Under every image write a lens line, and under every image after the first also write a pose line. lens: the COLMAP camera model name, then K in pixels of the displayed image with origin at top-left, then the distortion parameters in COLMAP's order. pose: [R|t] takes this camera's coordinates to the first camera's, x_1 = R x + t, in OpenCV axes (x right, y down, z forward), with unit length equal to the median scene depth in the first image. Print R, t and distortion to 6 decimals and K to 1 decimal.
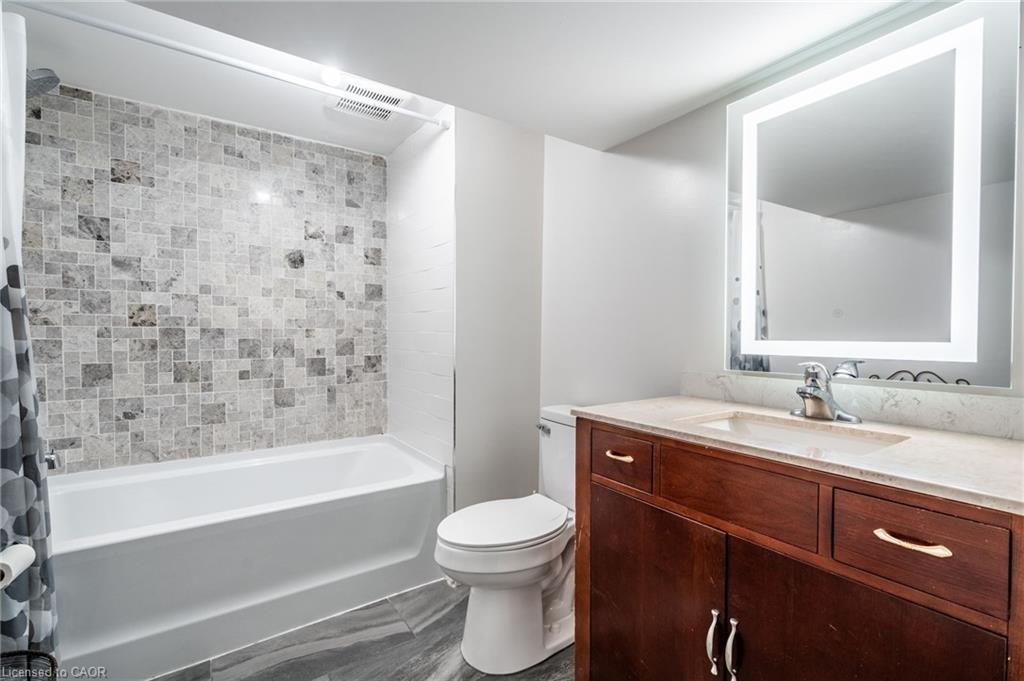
lens RADIAL K [[464.2, 0, 501.7], [0, 464.2, 340.7], [0, 0, 1]] dist [-0.000594, 0.000079]
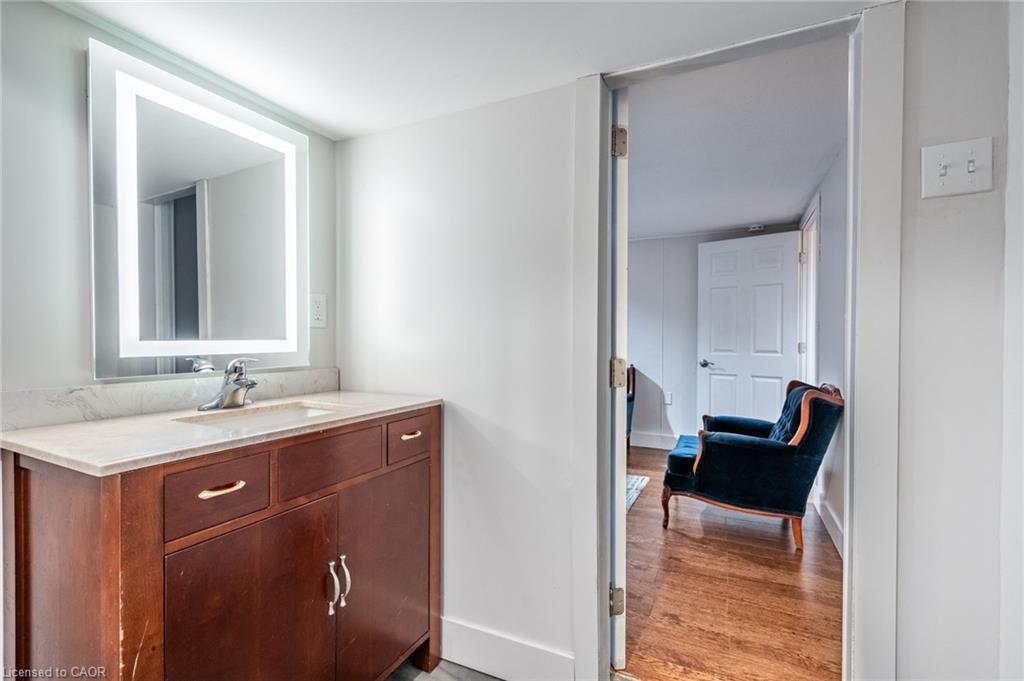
lens RADIAL K [[464.2, 0, 508.4], [0, 464.2, 343.0], [0, 0, 1]] dist [-0.000594, 0.000079]
pose [[-0.498334, -0.013449, 0.866881, -0.719816], [0.009460, 0.999736, 0.020948, -0.010699], [-0.866934, 0.018640, -0.498075, 1.054659]]
